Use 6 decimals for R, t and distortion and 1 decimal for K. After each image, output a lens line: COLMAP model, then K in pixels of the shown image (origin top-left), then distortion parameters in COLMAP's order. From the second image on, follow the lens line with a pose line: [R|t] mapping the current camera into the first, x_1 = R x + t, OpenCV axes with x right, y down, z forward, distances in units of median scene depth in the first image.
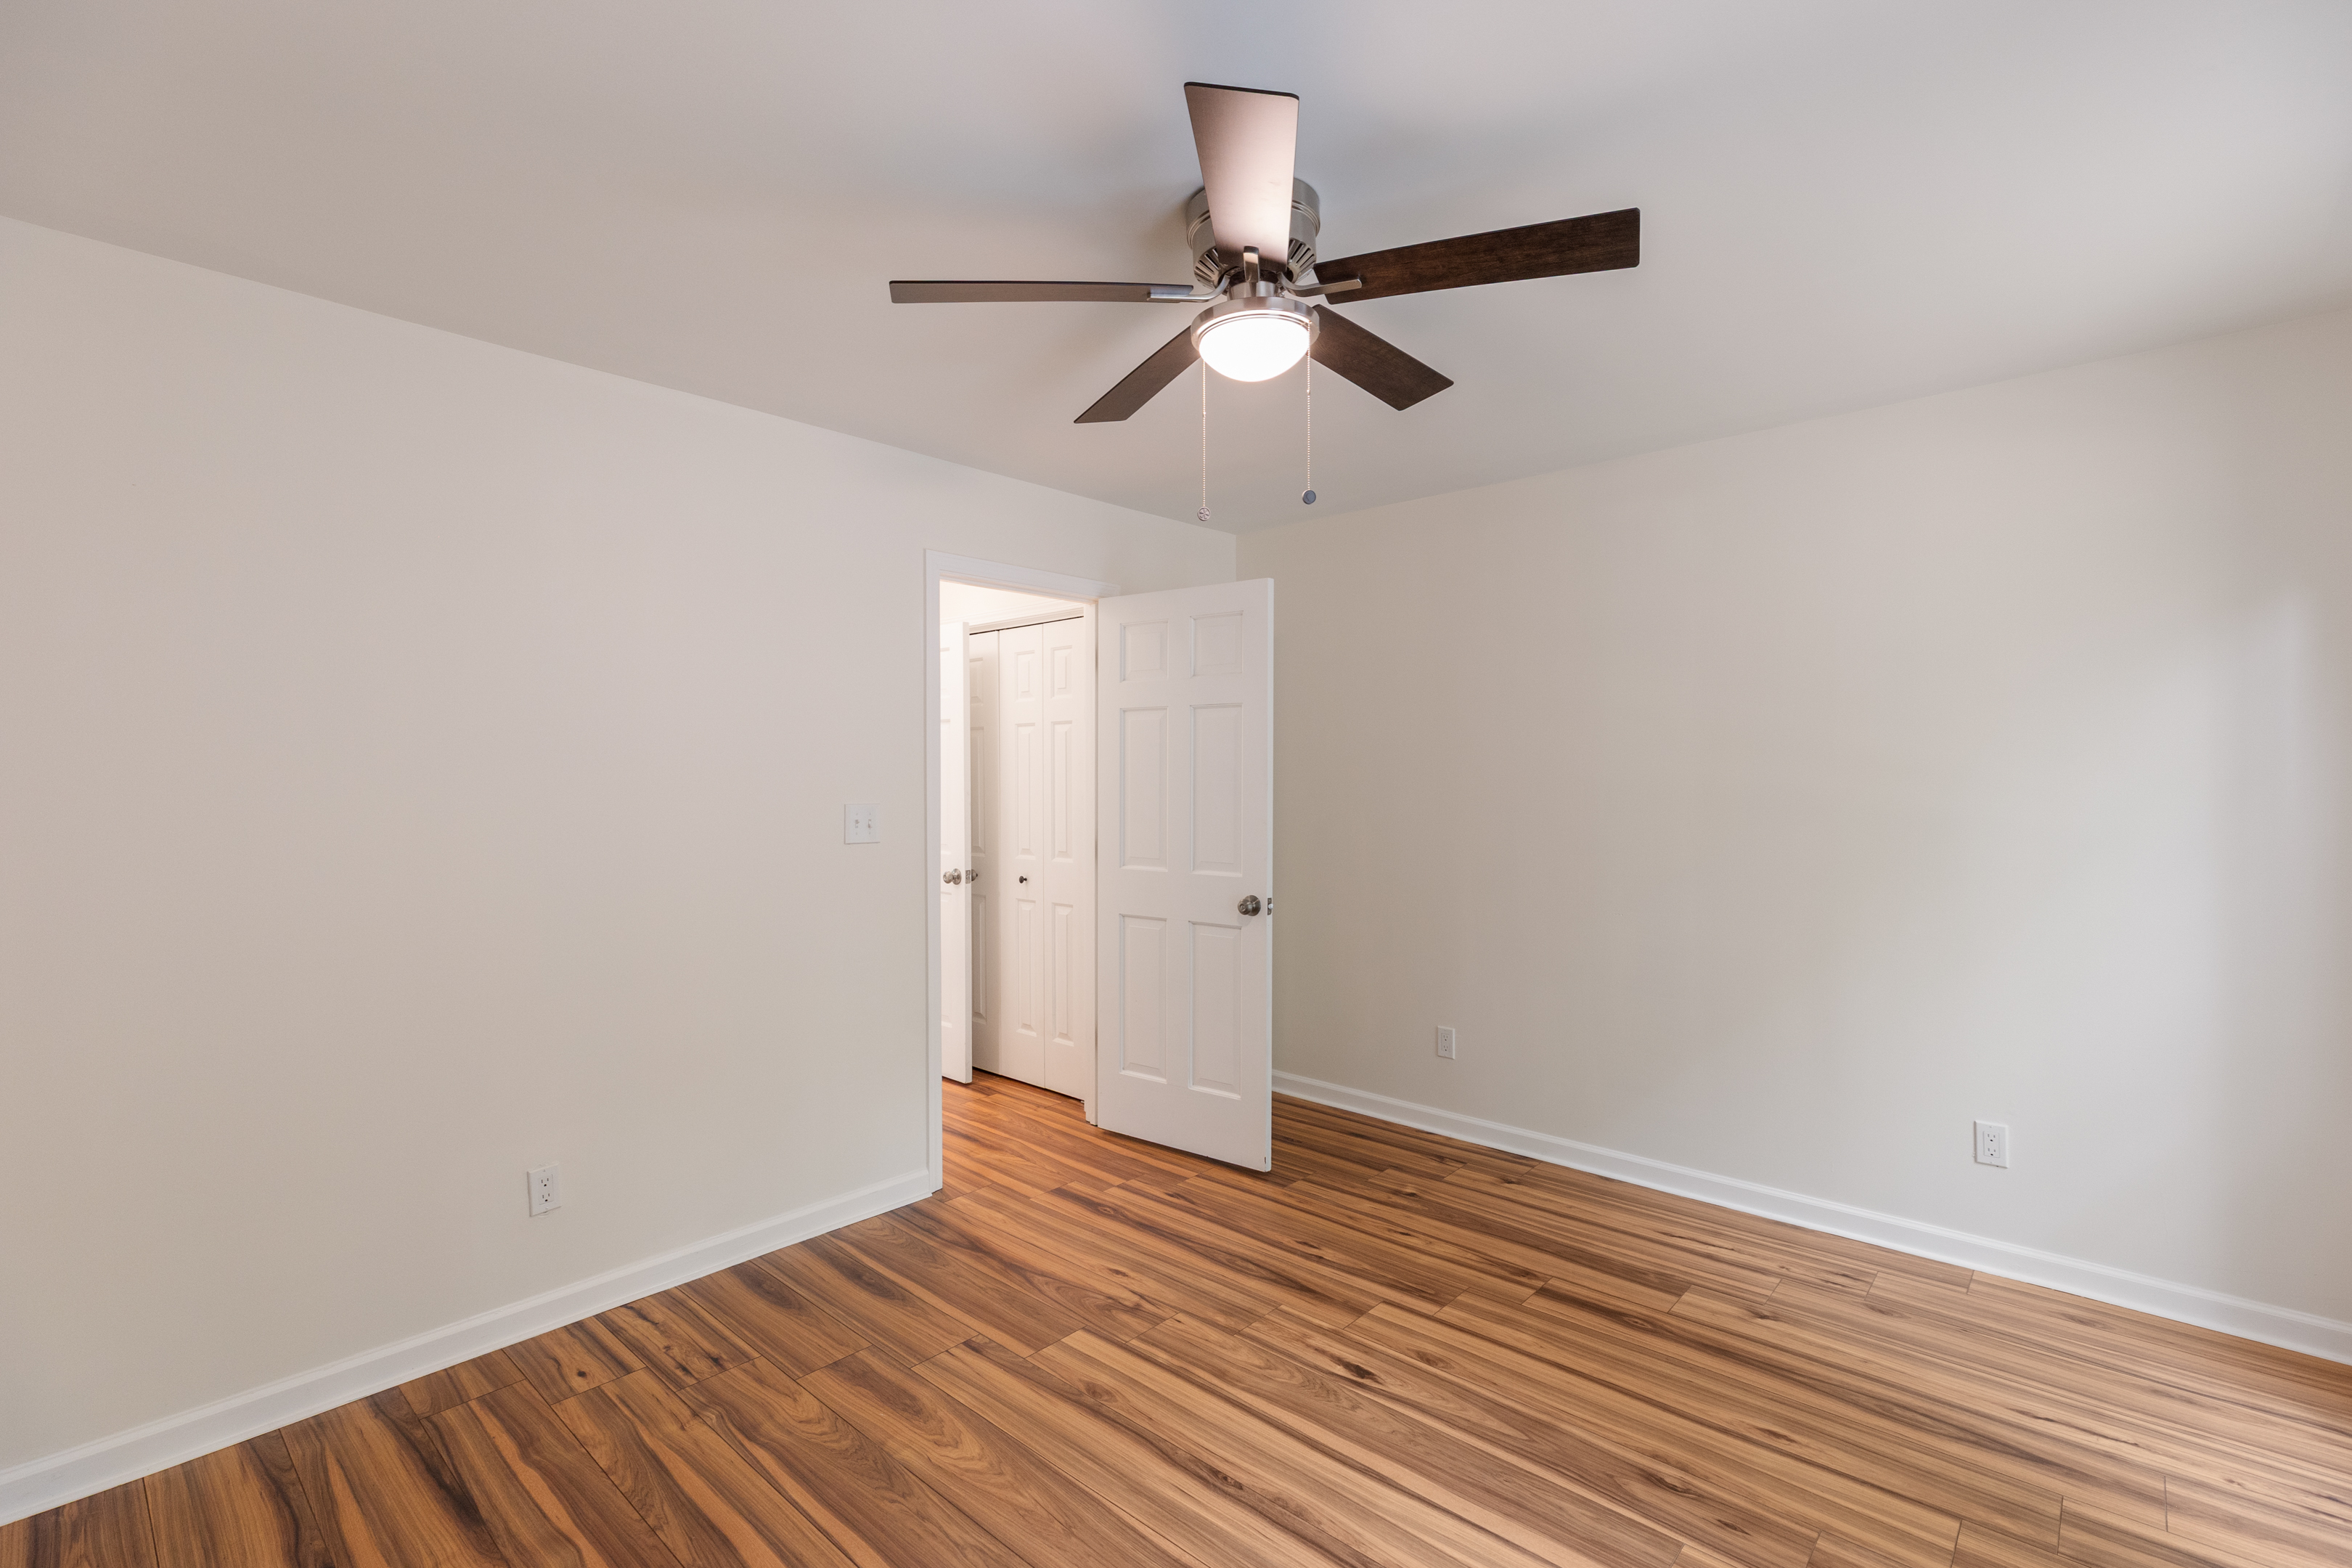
lens RADIAL K [[1070.7, 0, 1196.9], [0, 1070.7, 782.8], [0, 0, 1]] dist [0.006222, 0.000245]
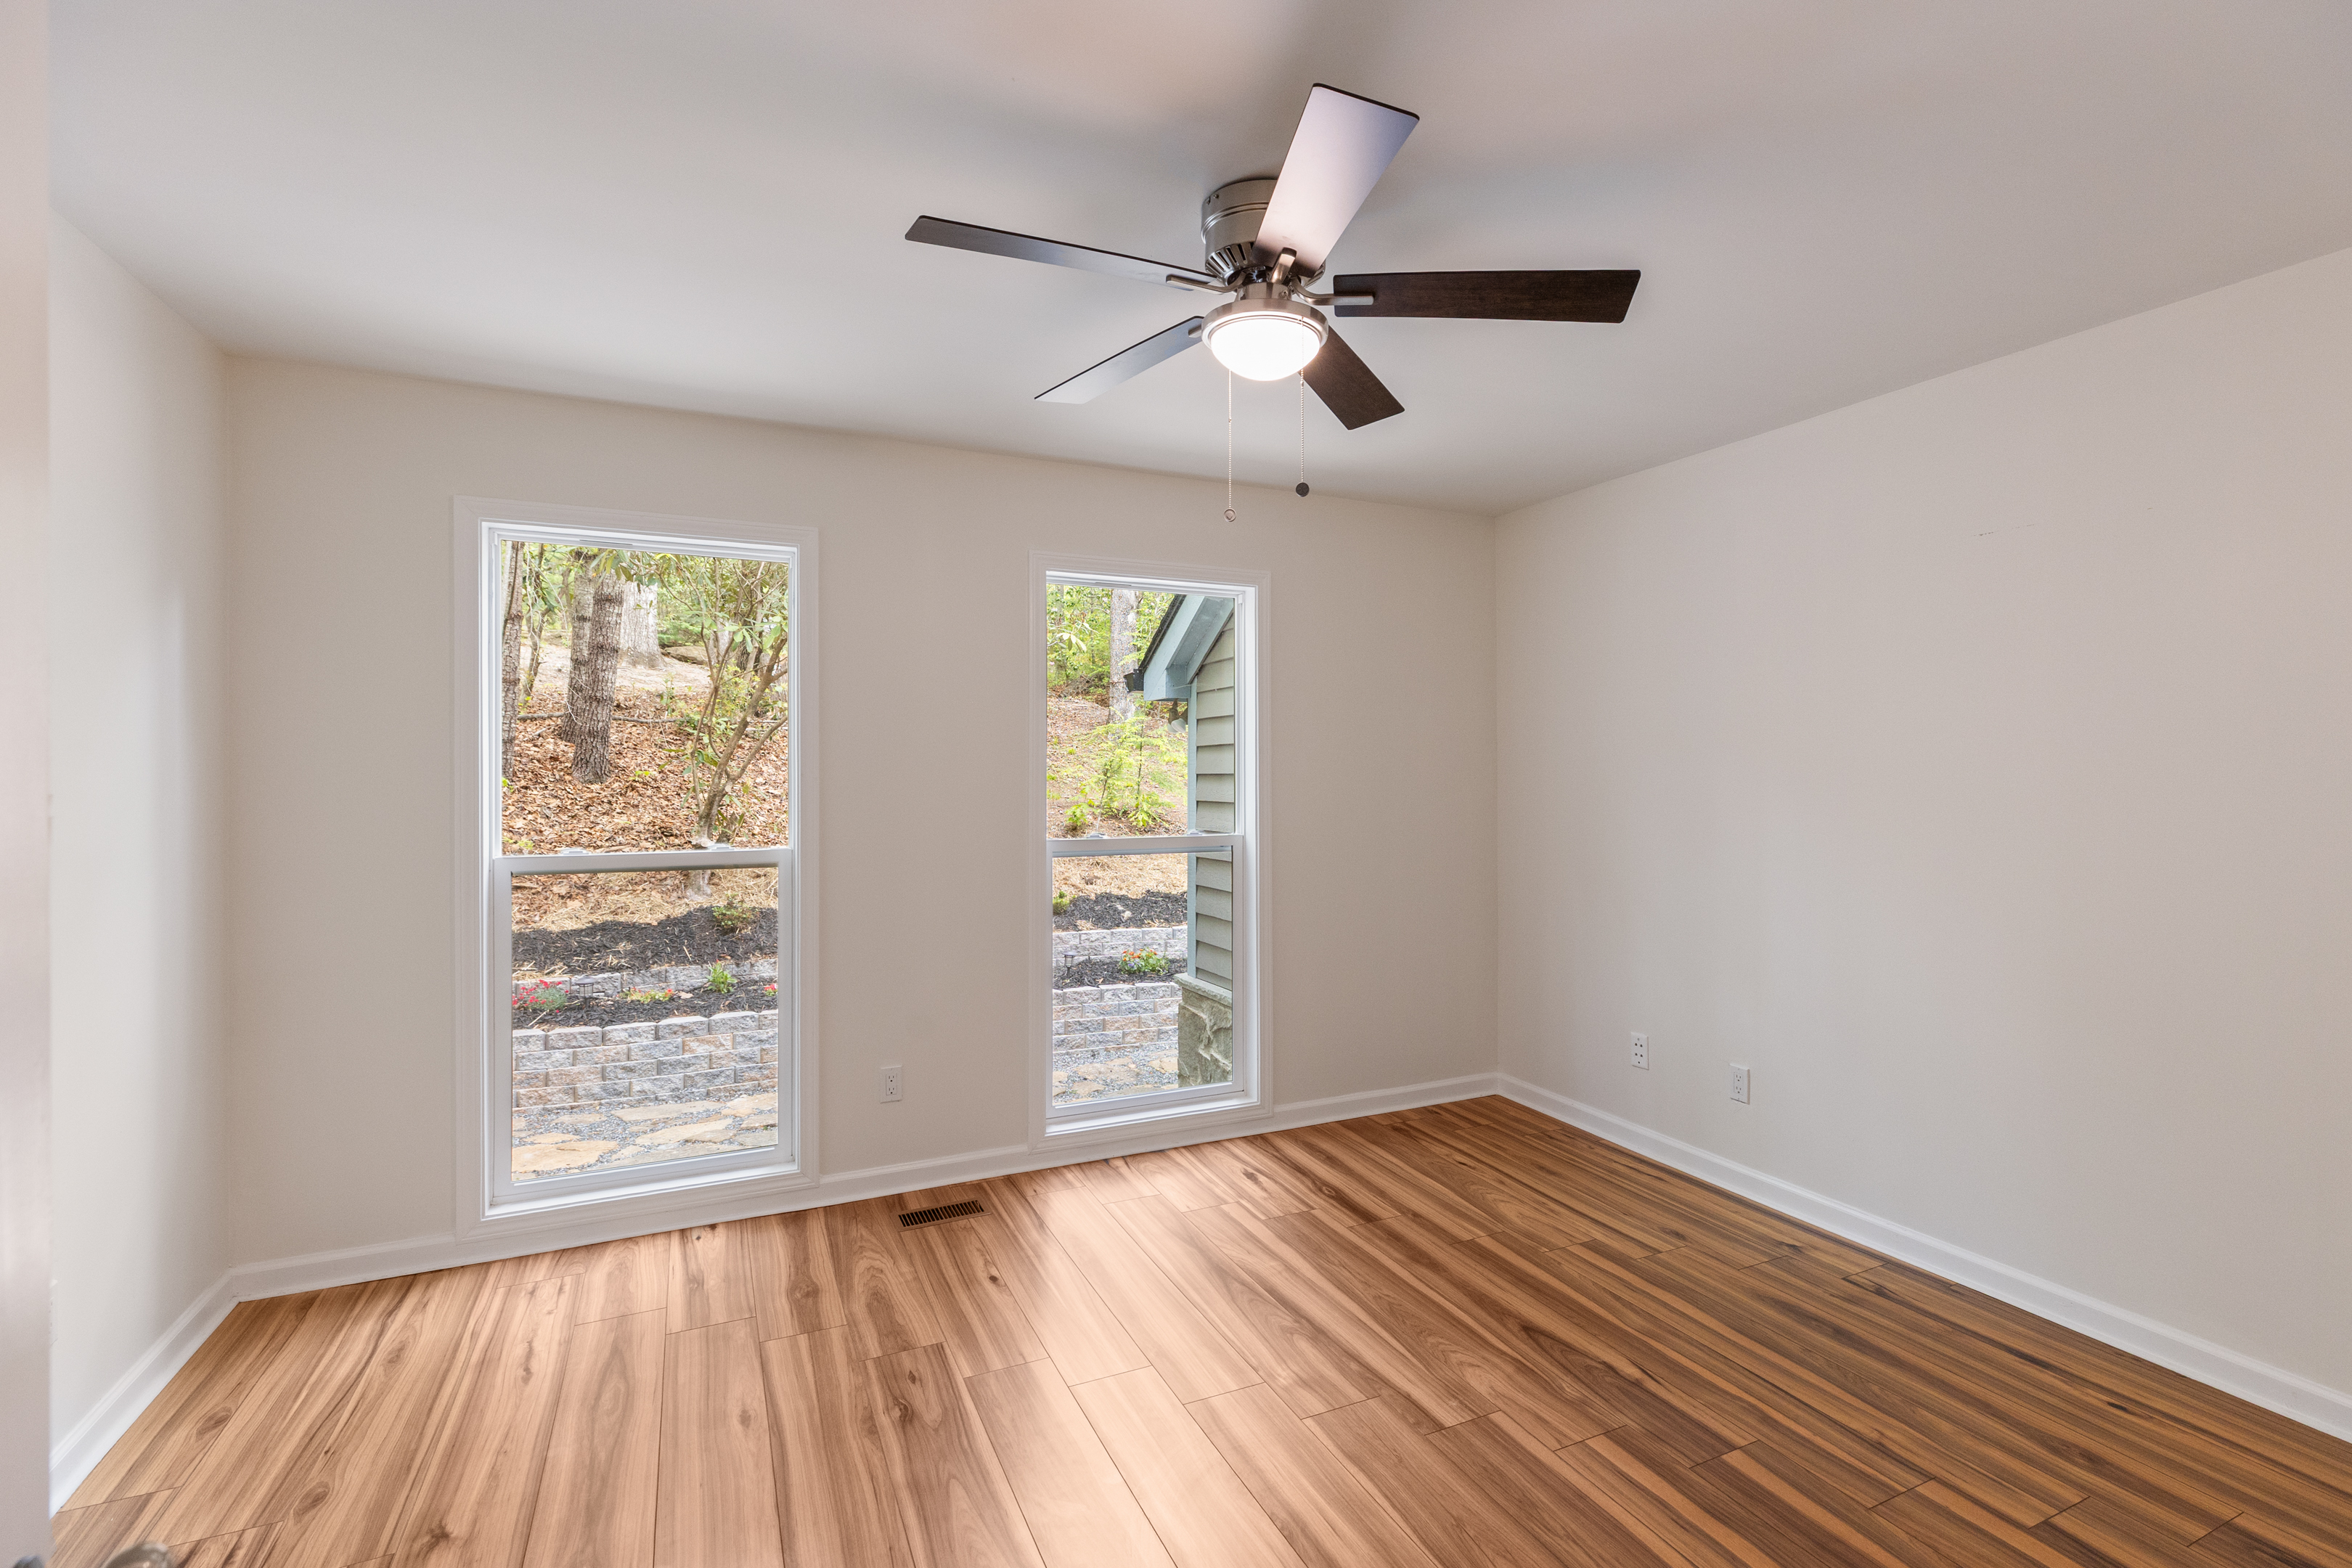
lens RADIAL K [[1062.7, 0, 1175.9], [0, 1062.7, 761.1], [0, 0, 1]] dist [0.008206, -0.000739]
pose [[-0.916281, 0.008631, 0.400443, -0.255404], [0.005282, 0.999941, -0.009464, -0.006017], [-0.400501, -0.006557, -0.916273, 1.829811]]
